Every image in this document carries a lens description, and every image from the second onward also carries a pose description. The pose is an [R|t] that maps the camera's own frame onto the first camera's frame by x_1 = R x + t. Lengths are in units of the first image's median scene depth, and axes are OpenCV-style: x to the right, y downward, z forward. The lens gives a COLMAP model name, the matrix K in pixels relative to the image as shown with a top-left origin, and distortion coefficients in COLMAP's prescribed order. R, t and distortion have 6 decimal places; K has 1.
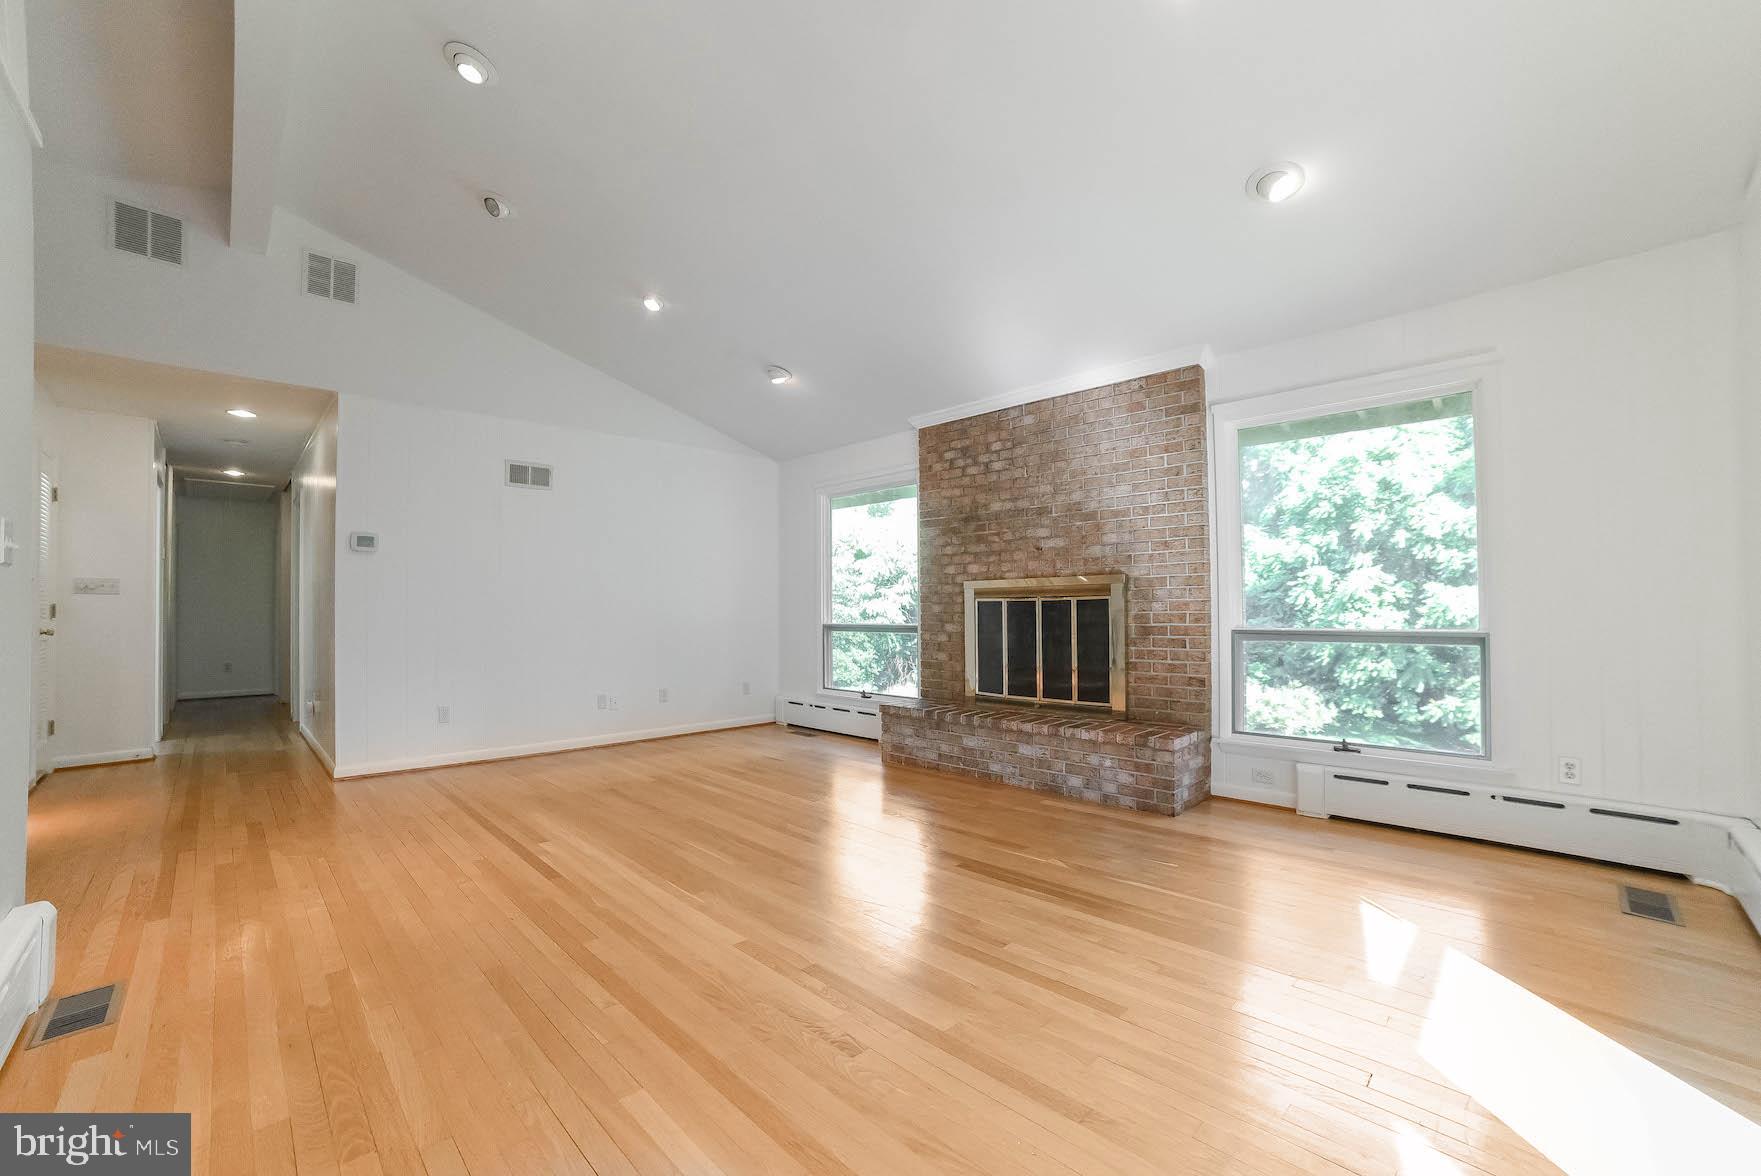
lens RADIAL K [[703.3, 0, 880.0], [0, 703.3, 598.1], [0, 0, 1]] dist [-0.099349, 0.037996]
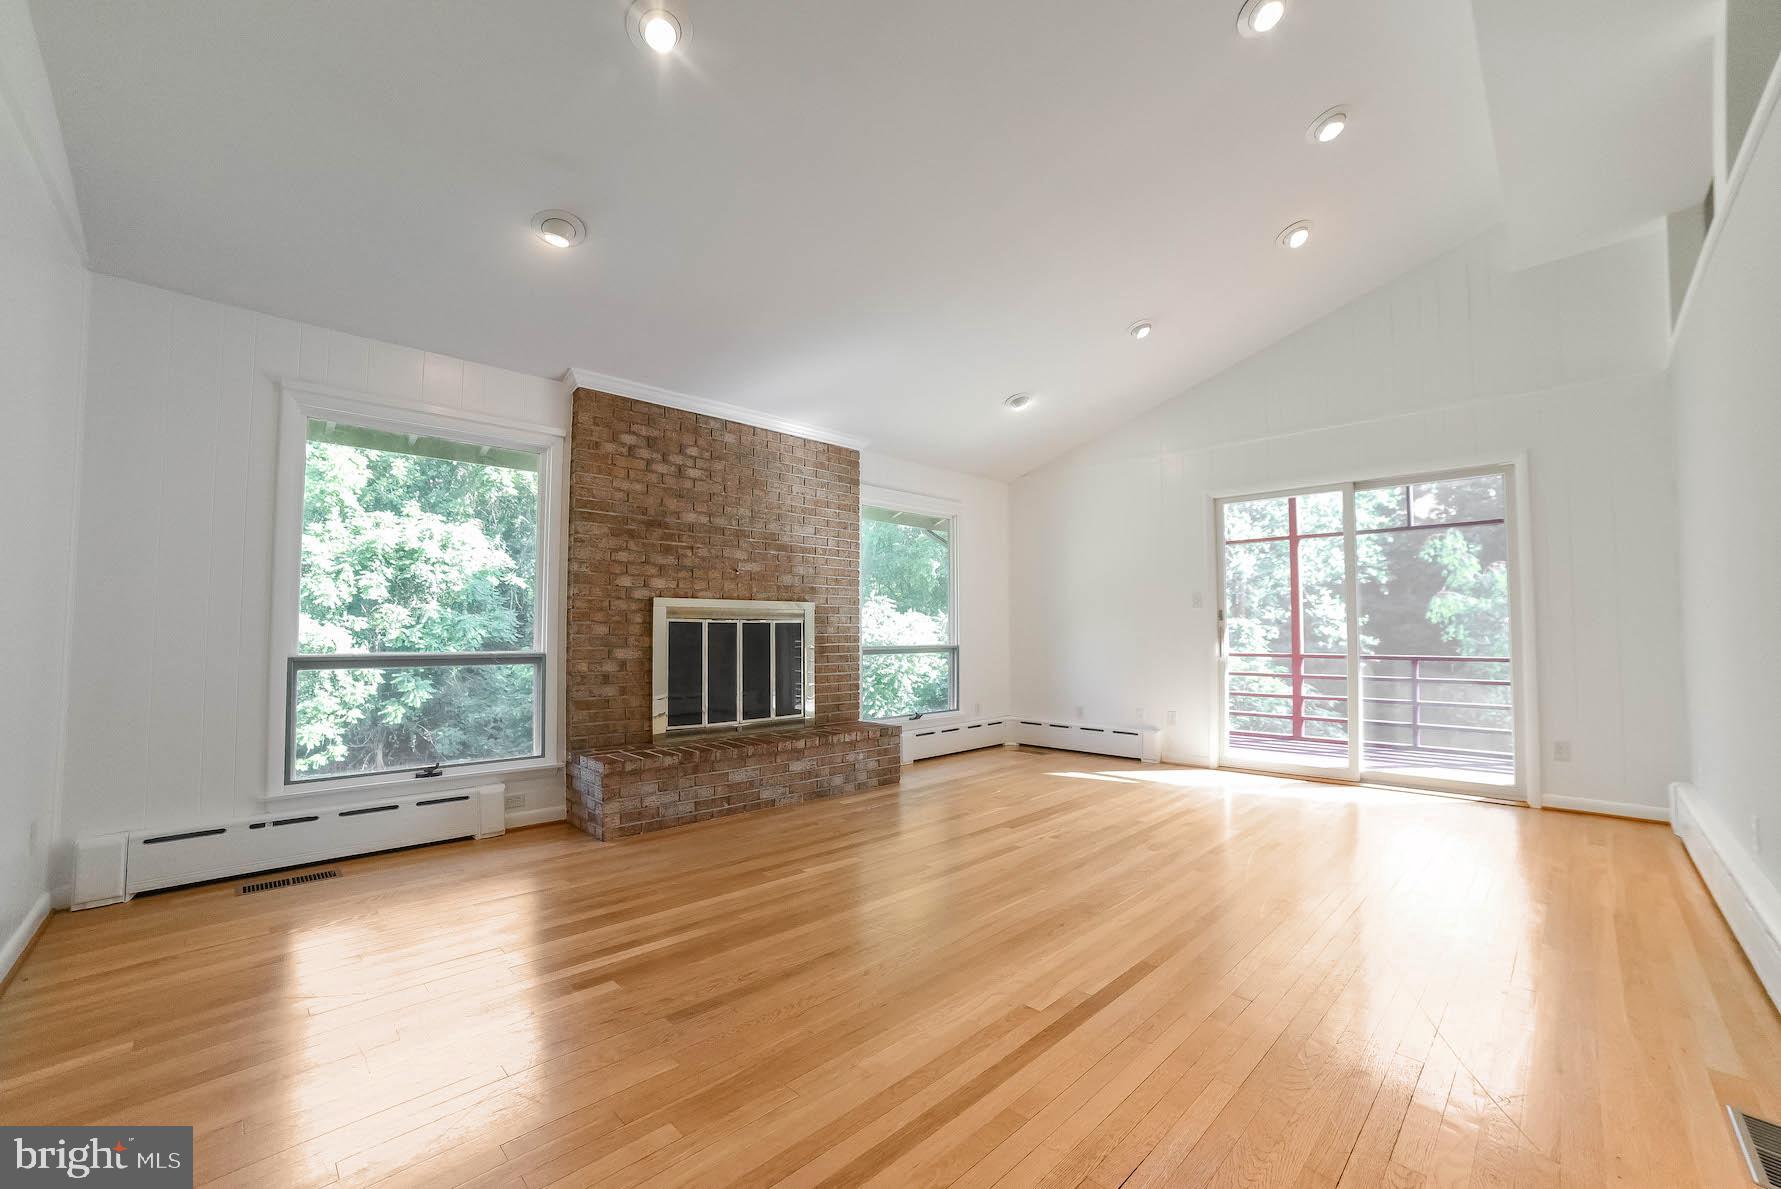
lens RADIAL K [[711.3, 0, 890.0], [0, 711.3, 604.7], [0, 0, 1]] dist [-0.099349, 0.037996]
pose [[0.014767, 0.043413, 0.998948, -0.742097], [-0.017074, 0.998922, -0.043160, 0.016918], [-0.999745, -0.016419, 0.015493, 0.734739]]
